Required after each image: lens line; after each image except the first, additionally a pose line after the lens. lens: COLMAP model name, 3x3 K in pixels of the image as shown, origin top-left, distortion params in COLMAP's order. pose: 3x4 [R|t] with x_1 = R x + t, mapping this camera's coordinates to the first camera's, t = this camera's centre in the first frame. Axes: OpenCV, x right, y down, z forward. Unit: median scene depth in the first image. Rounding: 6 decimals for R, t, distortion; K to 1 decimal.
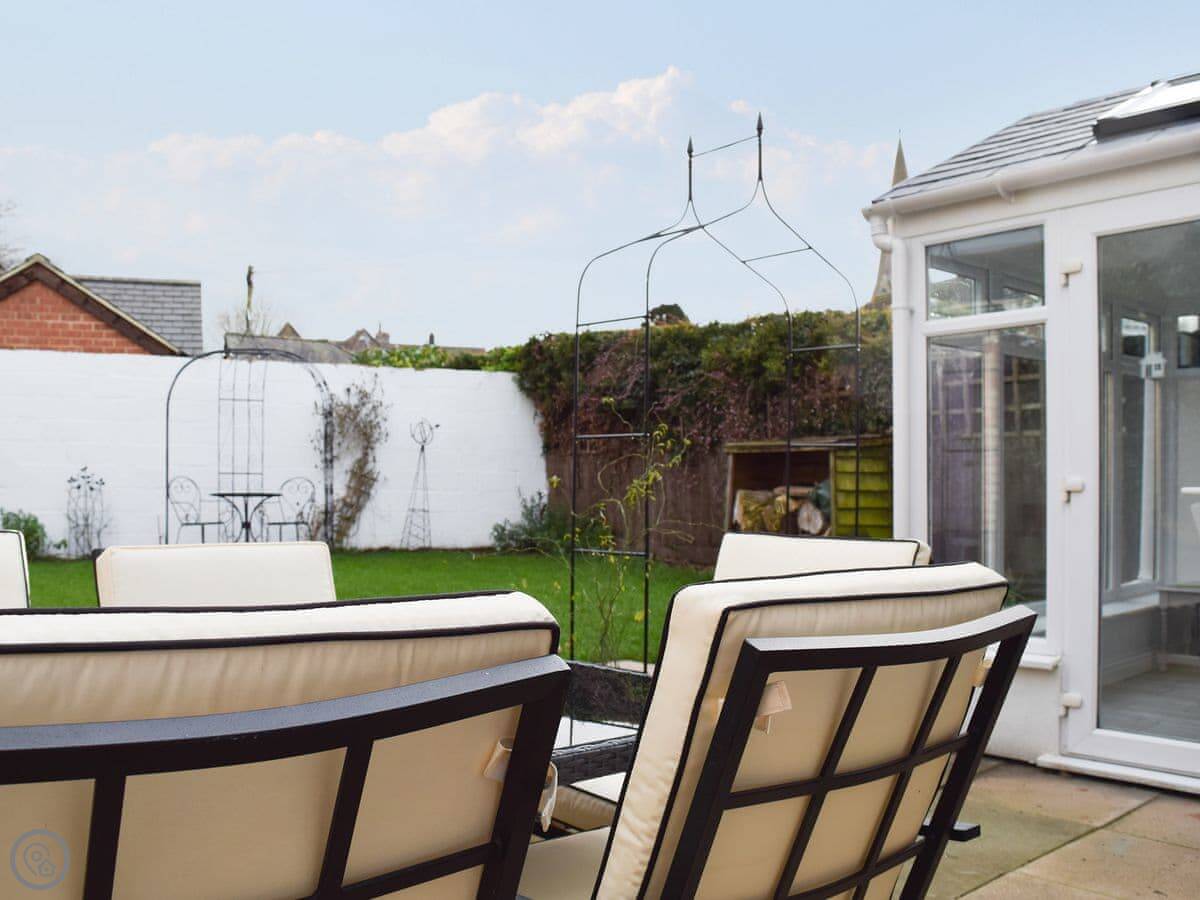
lens RADIAL K [[1057.2, 0, 600.0], [0, 1057.2, 450.0], [0, 0, 1]] dist [-0.102871, 0.032072]
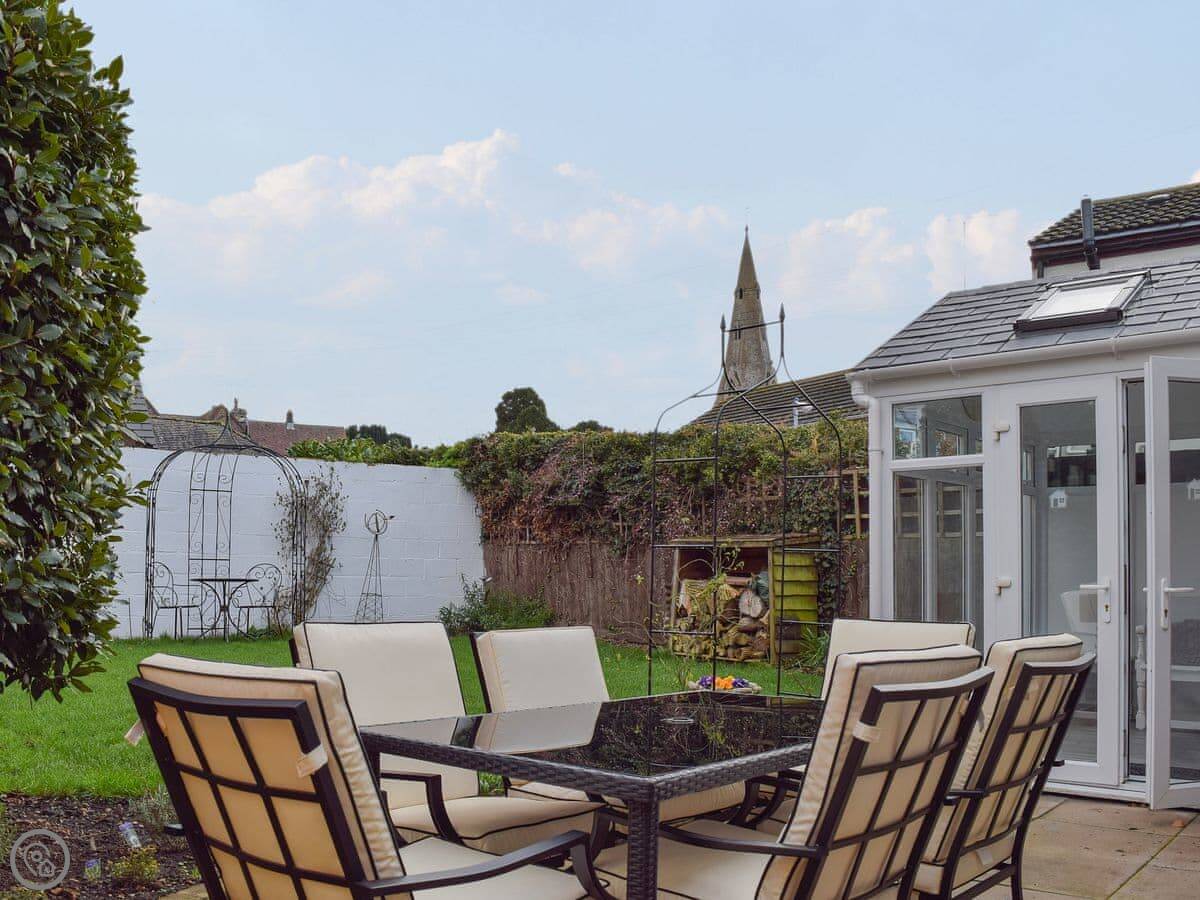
lens RADIAL K [[1082.2, 0, 600.9], [0, 1082.2, 490.9], [0, 0, 1]] dist [-0.077563, -0.002009]
pose [[0.986983, 0.017788, 0.159836, -0.136185], [-0.012047, 0.999249, -0.036821, -0.013137], [-0.160371, 0.034416, 0.986457, -0.151050]]
